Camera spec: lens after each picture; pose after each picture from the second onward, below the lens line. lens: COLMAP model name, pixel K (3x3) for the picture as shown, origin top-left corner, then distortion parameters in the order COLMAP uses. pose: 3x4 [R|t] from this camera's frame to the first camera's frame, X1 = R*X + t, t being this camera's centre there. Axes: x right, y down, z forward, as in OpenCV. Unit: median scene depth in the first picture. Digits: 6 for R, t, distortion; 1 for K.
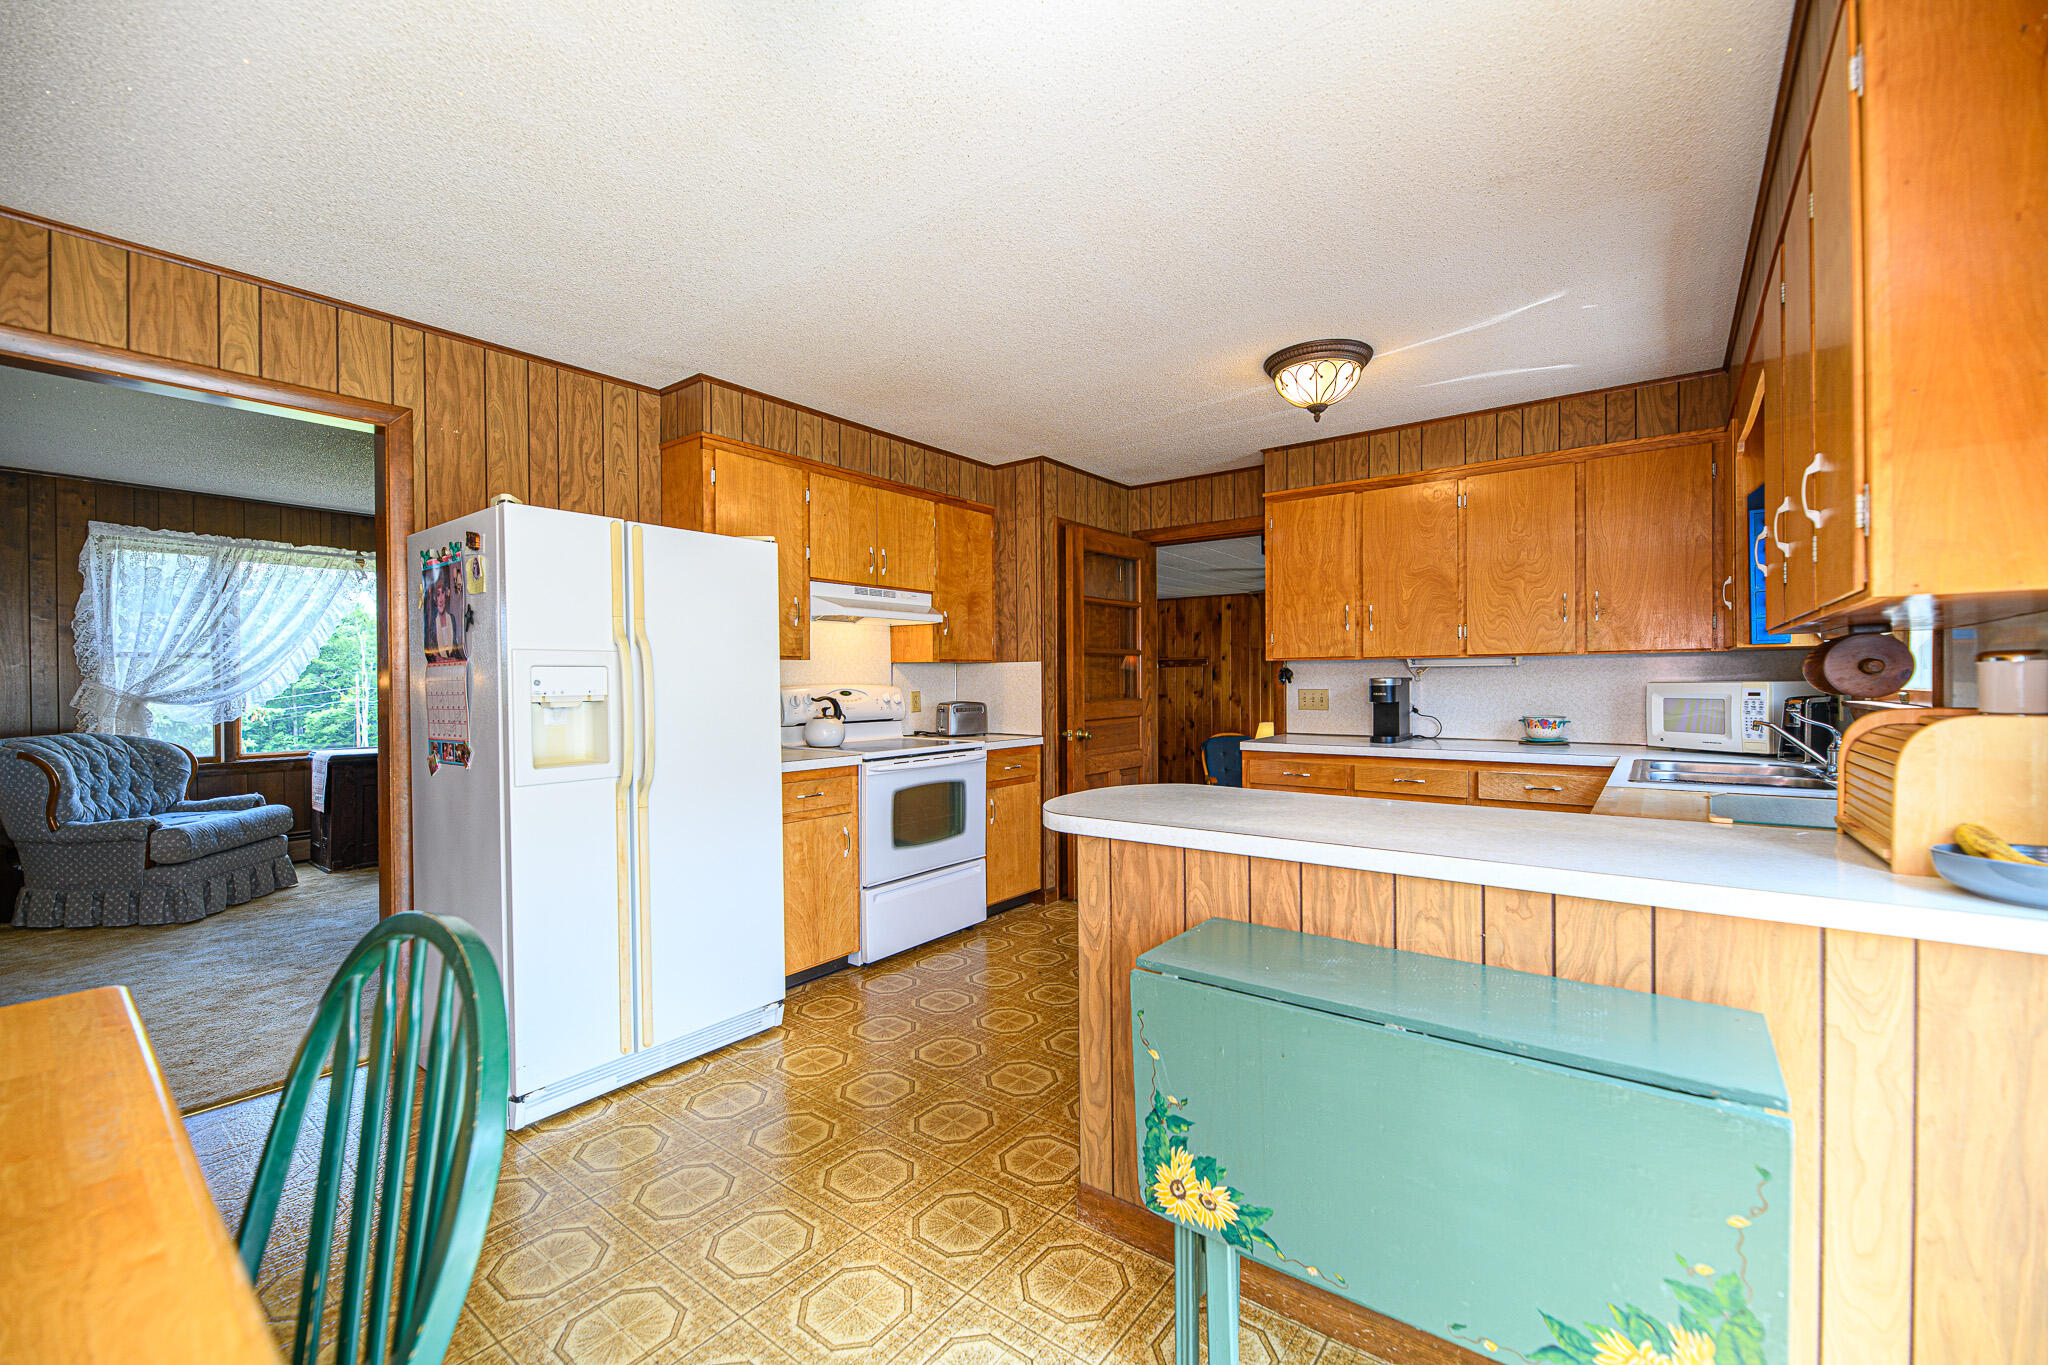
lens RADIAL K [[826.0, 0, 1028.0], [0, 826.0, 687.0], [0, 0, 1]] dist [0.001917, -0.004331]
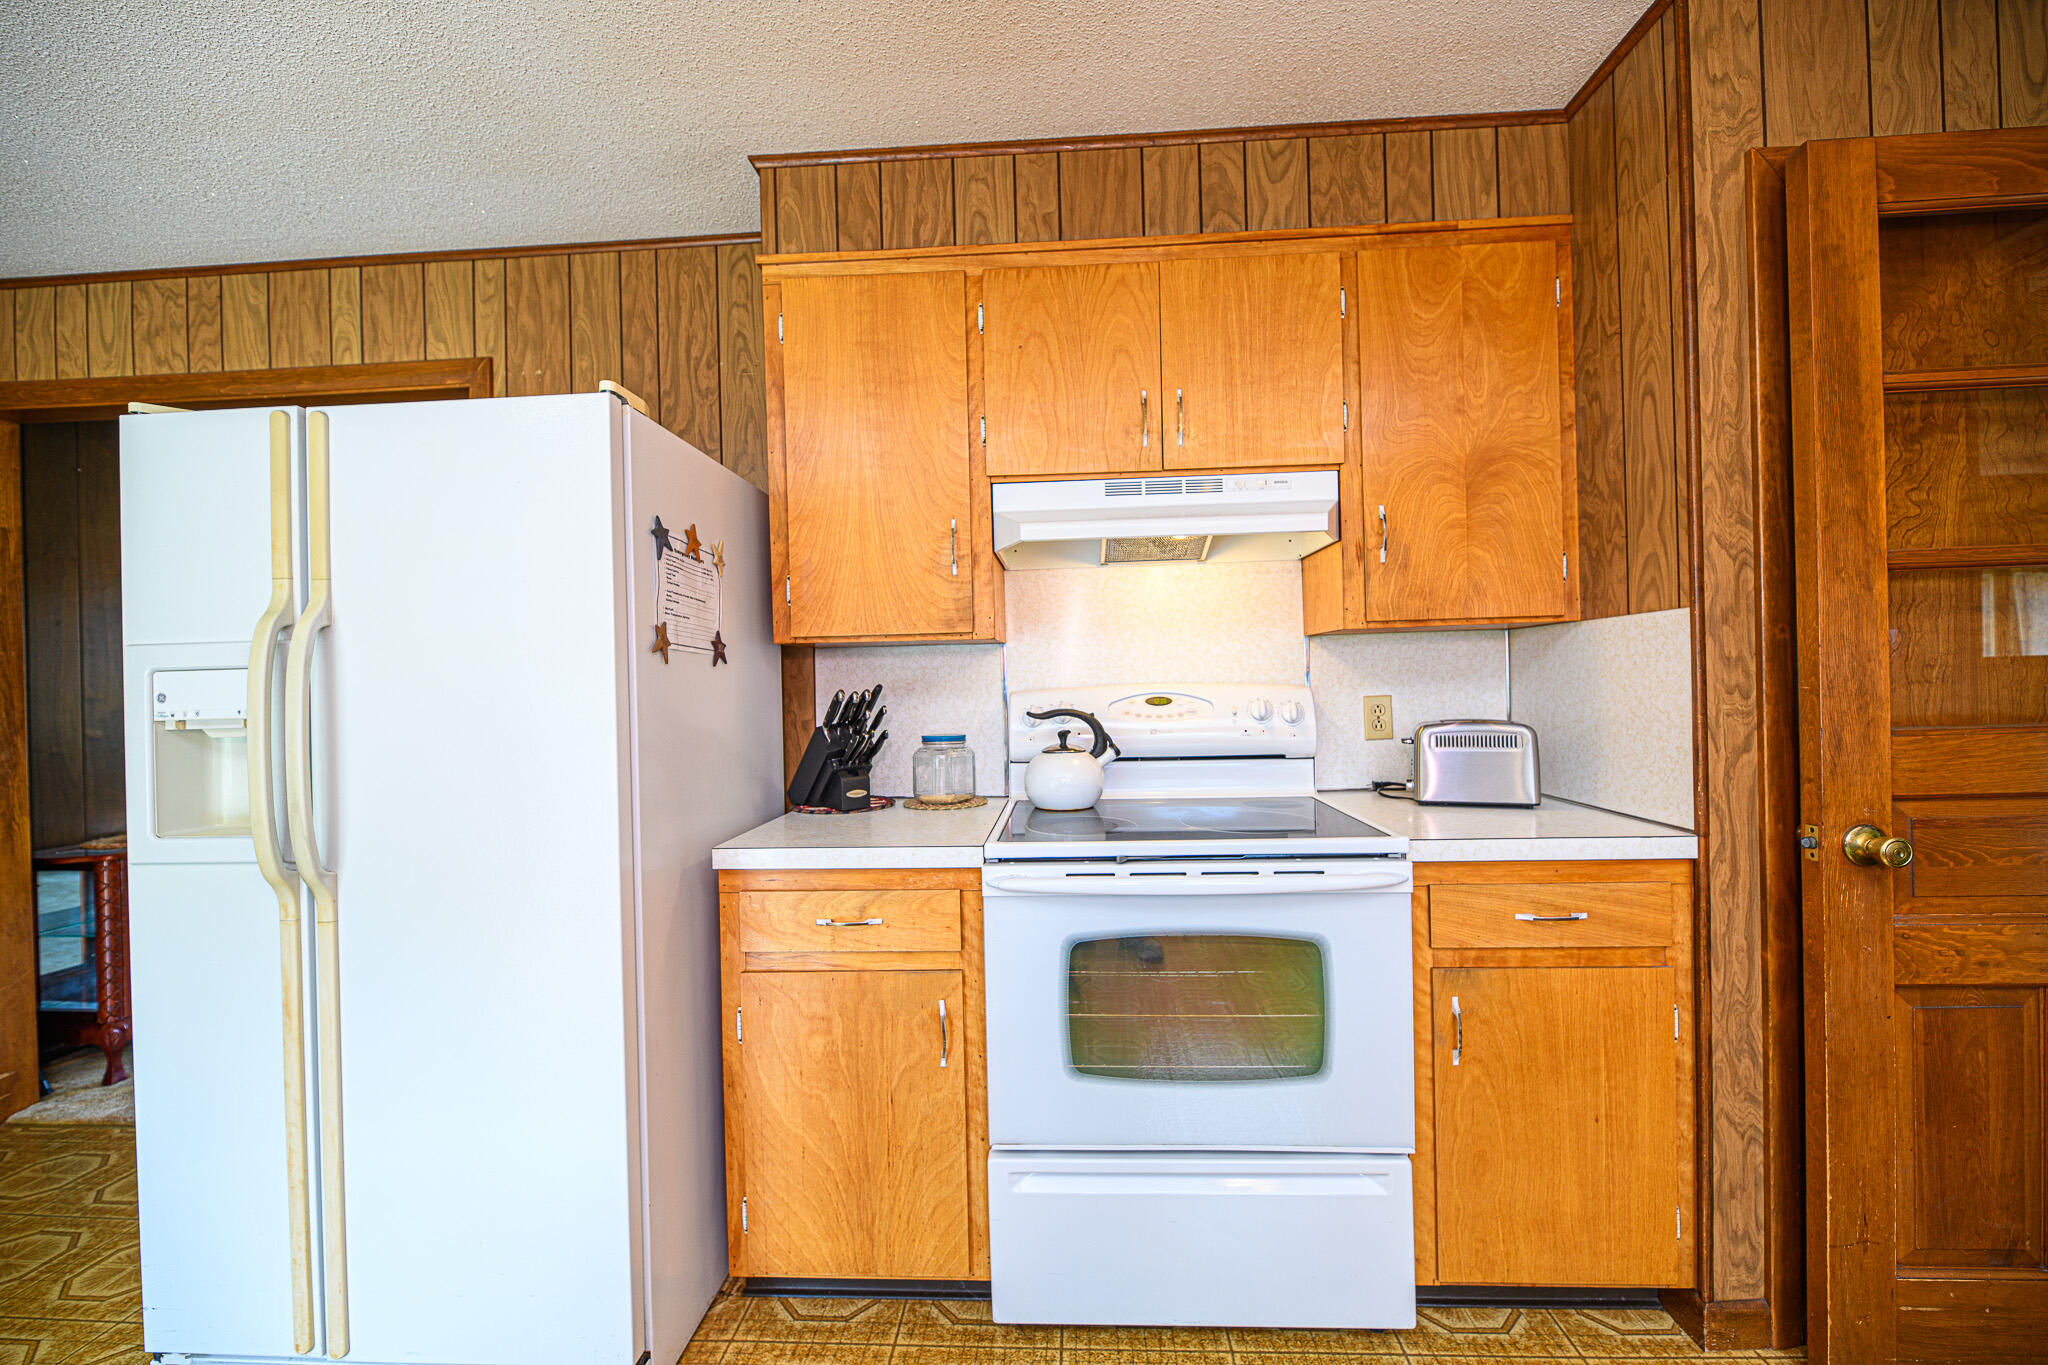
lens RADIAL K [[826.0, 0, 1028.0], [0, 826.0, 687.0], [0, 0, 1]] dist [0.001917, -0.004331]
pose [[0.564643, -0.005037, -0.825320, 0.191466], [0.013418, 0.999905, 0.003077, -0.004777], [0.825226, -0.012811, 0.564657, 0.820378]]
